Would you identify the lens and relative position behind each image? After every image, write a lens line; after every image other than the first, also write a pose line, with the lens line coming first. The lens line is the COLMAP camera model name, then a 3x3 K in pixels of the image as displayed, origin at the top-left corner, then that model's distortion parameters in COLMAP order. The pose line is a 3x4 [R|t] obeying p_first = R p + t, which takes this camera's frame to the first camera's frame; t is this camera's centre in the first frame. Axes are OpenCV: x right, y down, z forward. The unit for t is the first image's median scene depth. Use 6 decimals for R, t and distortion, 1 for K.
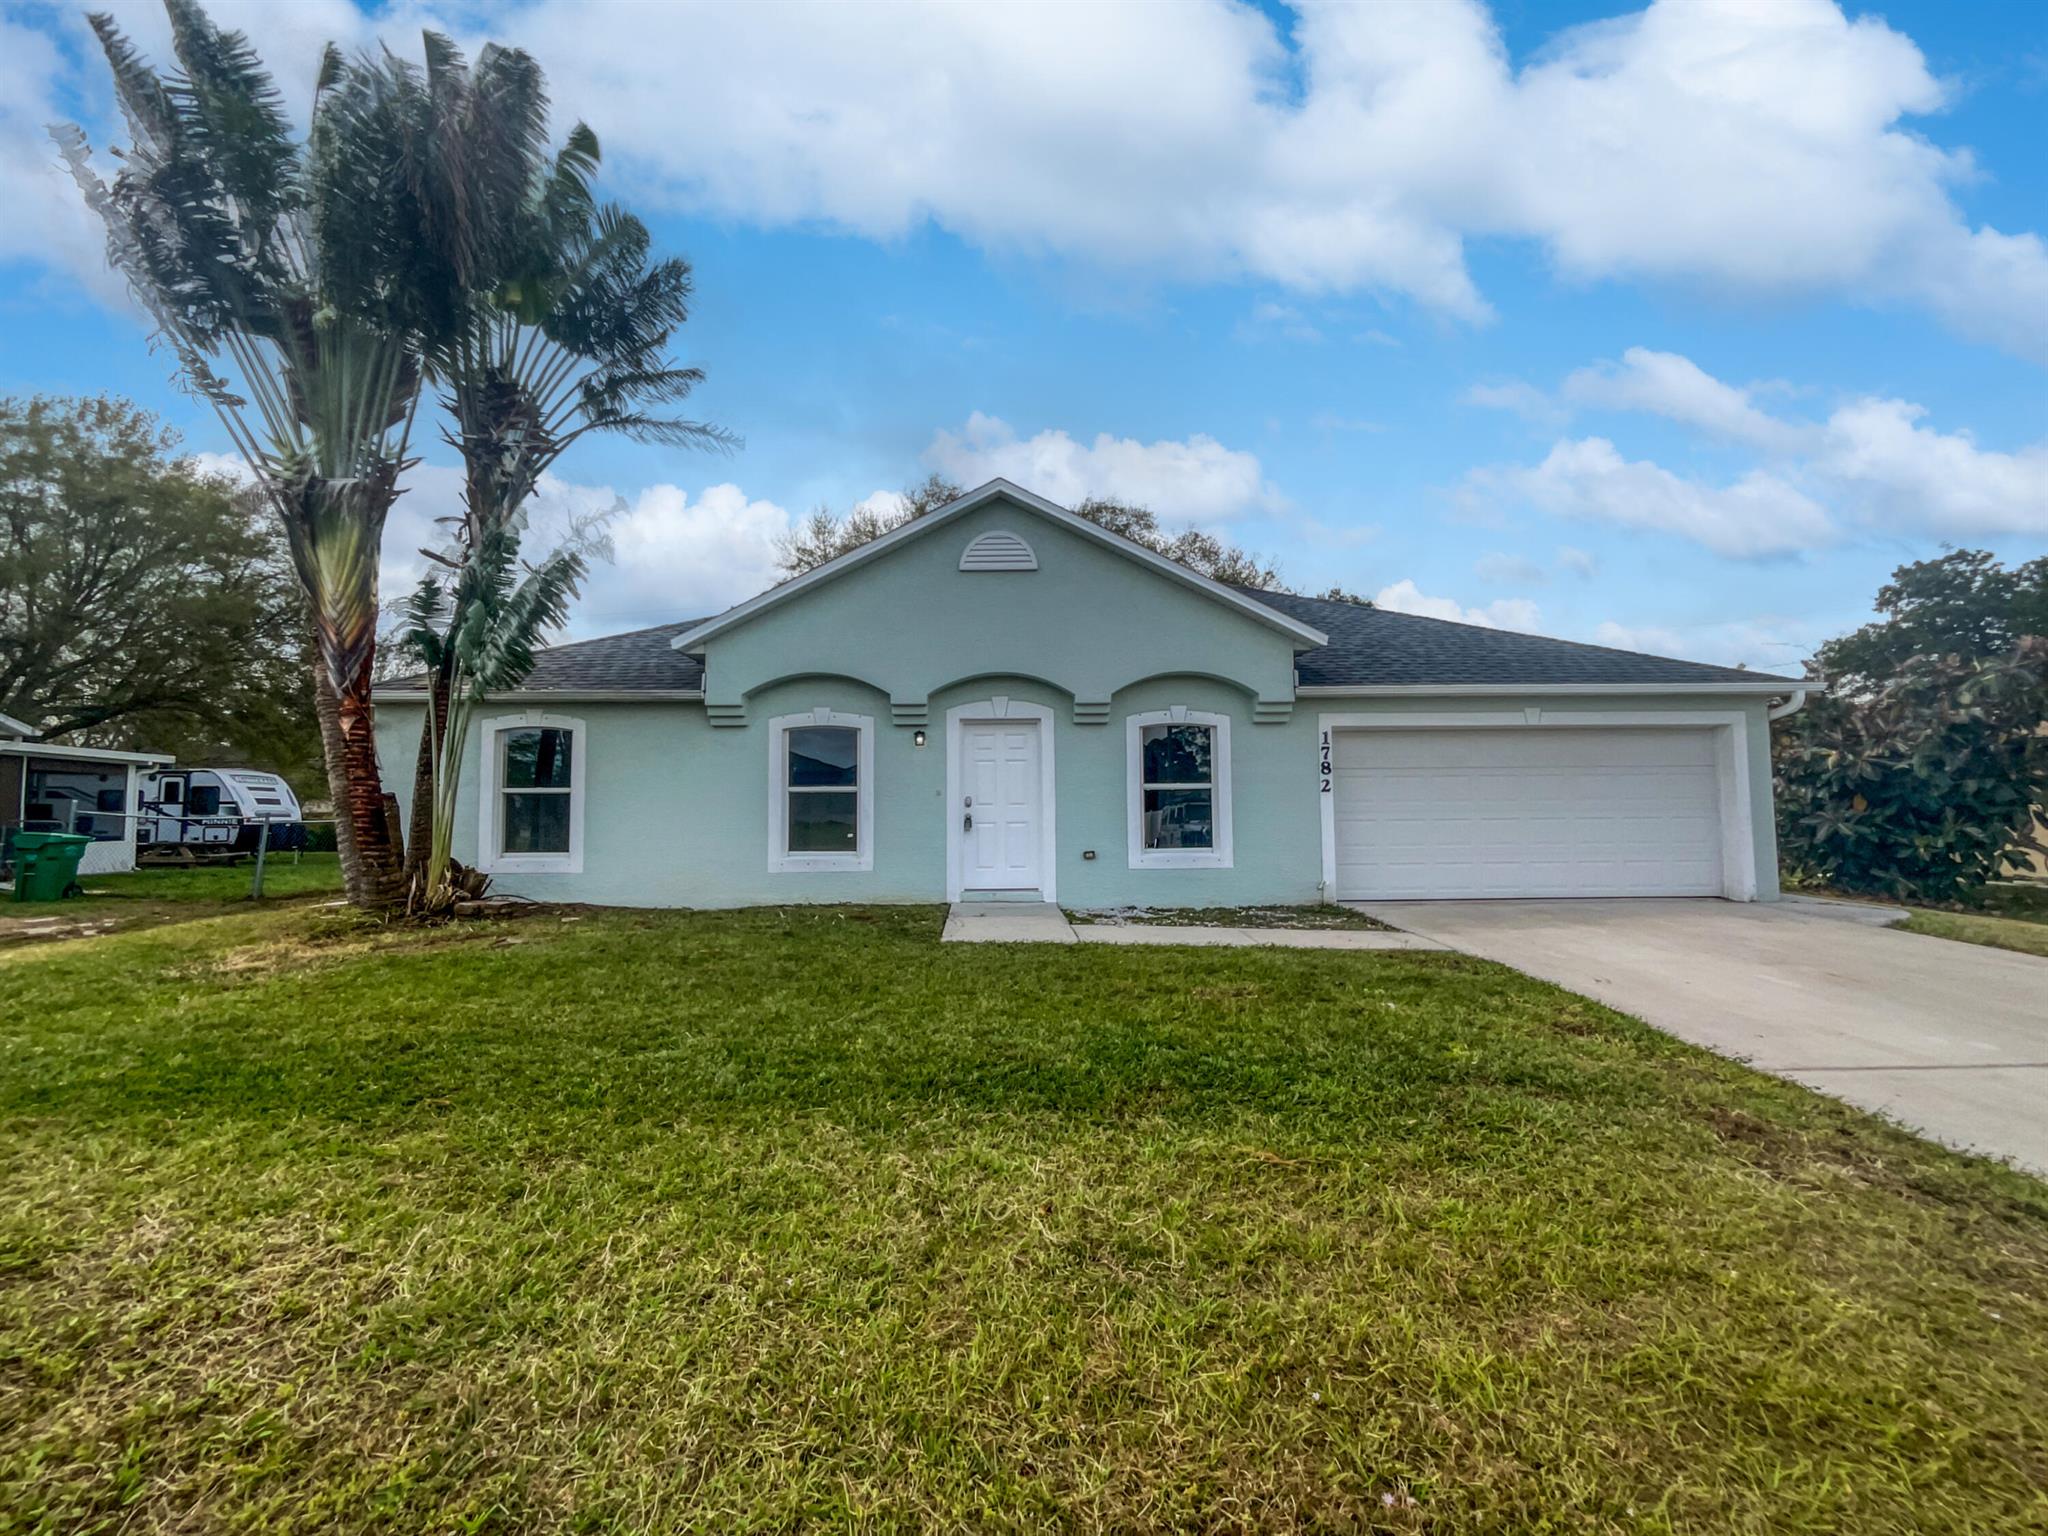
lens RADIAL K [[860.6, 0, 999.3], [0, 860.6, 762.0], [0, 0, 1]] dist [-0.003193, -0.000081]
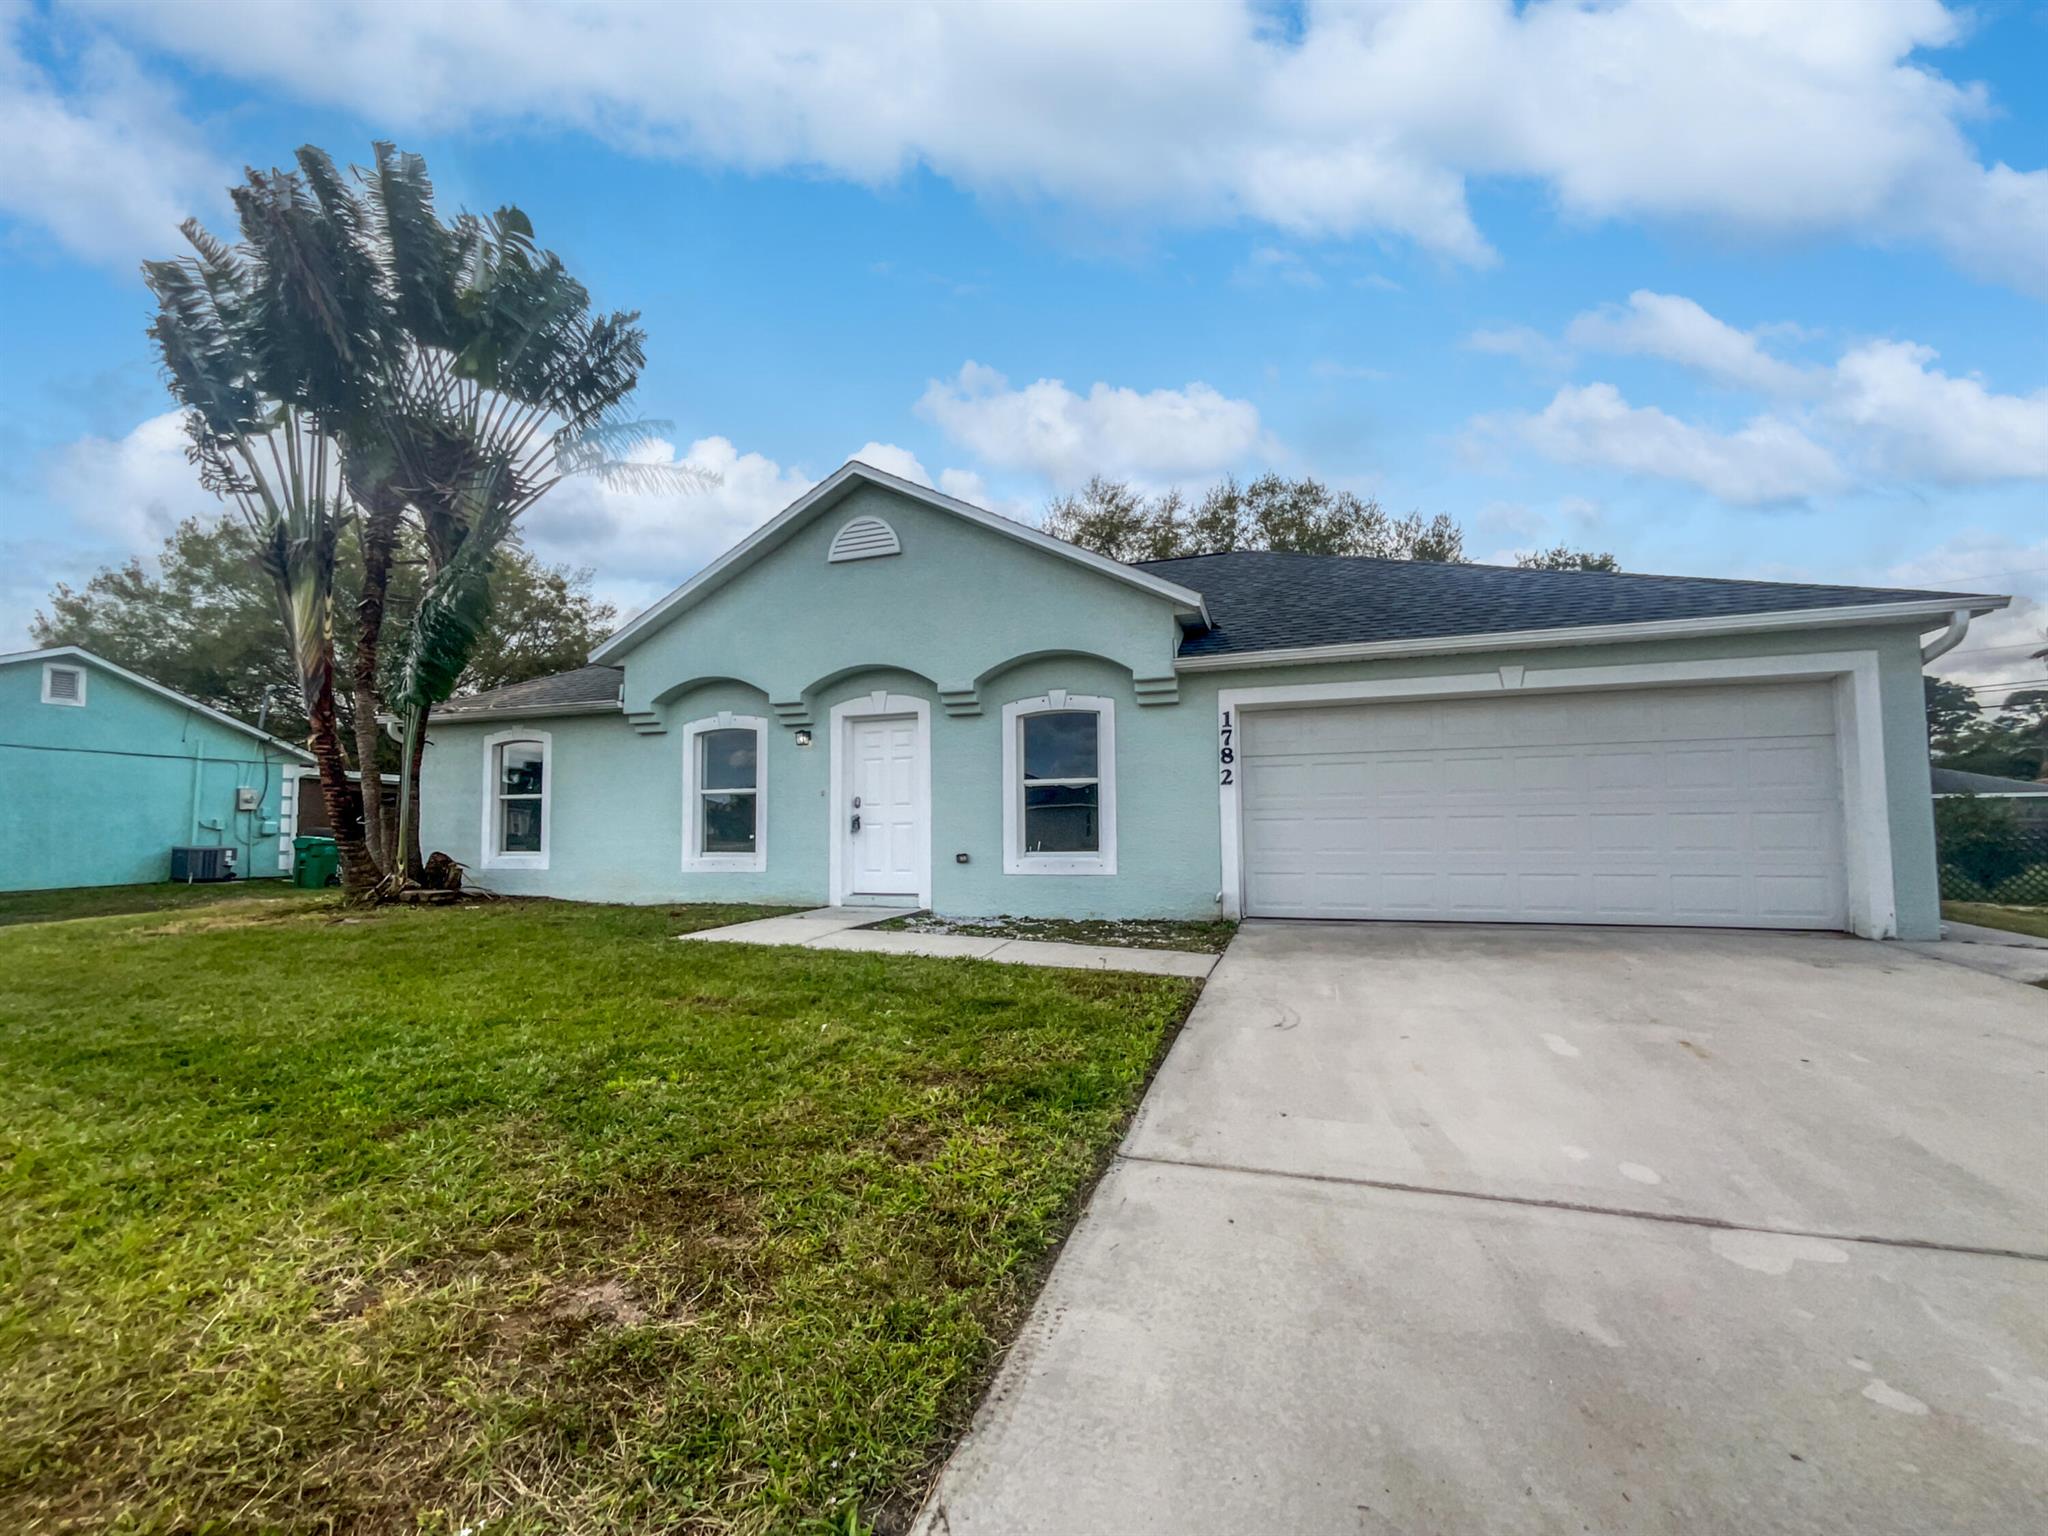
lens RADIAL K [[850.9, 0, 1021.9], [0, 850.9, 767.2], [0, 0, 1]] dist [-0.003247, -0.000160]
pose [[0.945380, -0.025861, -0.324944, 0.456245], [0.023737, 0.999663, -0.010501, 0.021965], [0.325106, 0.002215, 0.945675, 0.163372]]
